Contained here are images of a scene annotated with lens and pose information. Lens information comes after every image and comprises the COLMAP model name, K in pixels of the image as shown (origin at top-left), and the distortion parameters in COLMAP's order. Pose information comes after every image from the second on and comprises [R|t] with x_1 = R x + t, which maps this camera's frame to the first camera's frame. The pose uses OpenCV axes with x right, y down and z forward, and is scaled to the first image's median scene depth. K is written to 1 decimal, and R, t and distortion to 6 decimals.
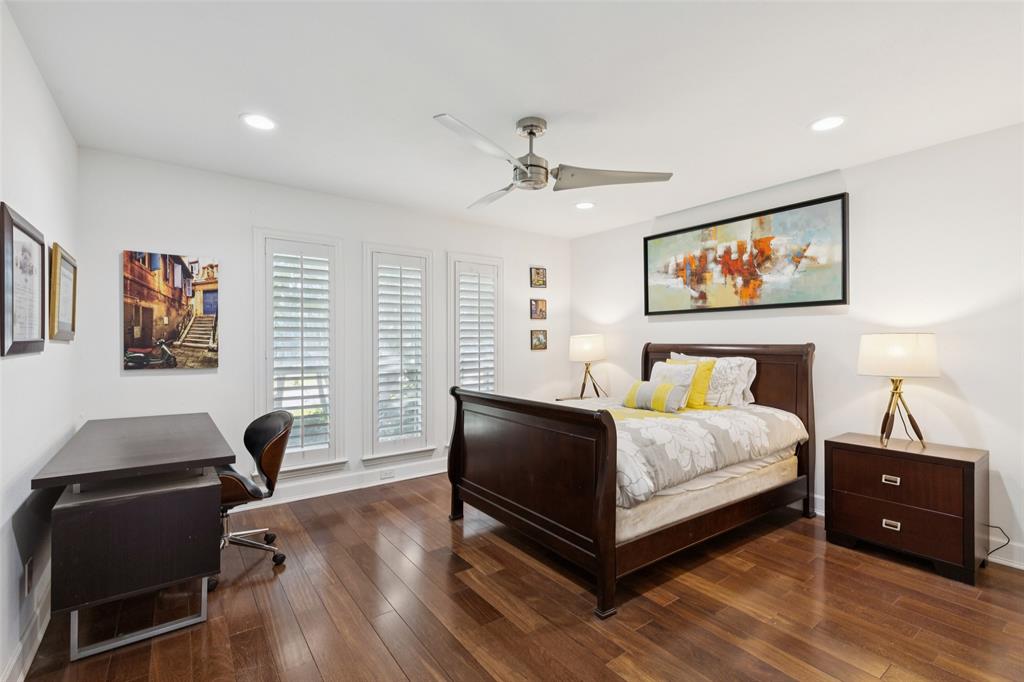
lens RADIAL K [[464.7, 0, 510.3], [0, 464.7, 339.2], [0, 0, 1]] dist [0.010840, 0.000229]
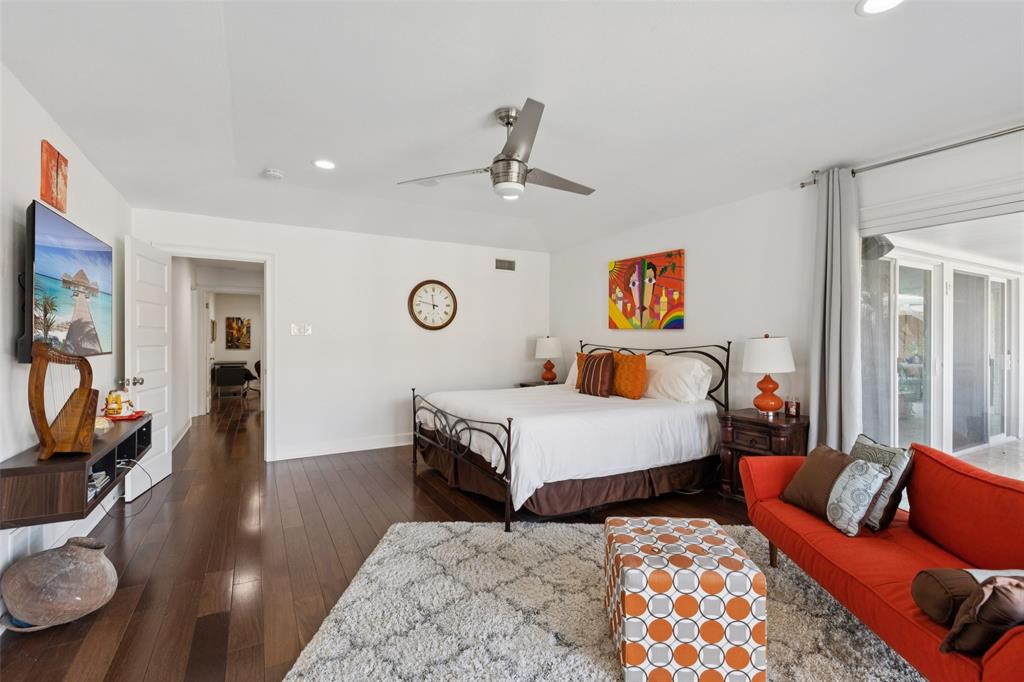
lens RADIAL K [[464.7, 0, 514.0], [0, 464.7, 337.1], [0, 0, 1]] dist [0.010840, 0.000229]
pose [[0.991368, 0.001680, -0.131094, 1.860959], [-0.002035, 0.999995, -0.002573, -0.021909], [0.131089, 0.002818, 0.991367, -2.293905]]
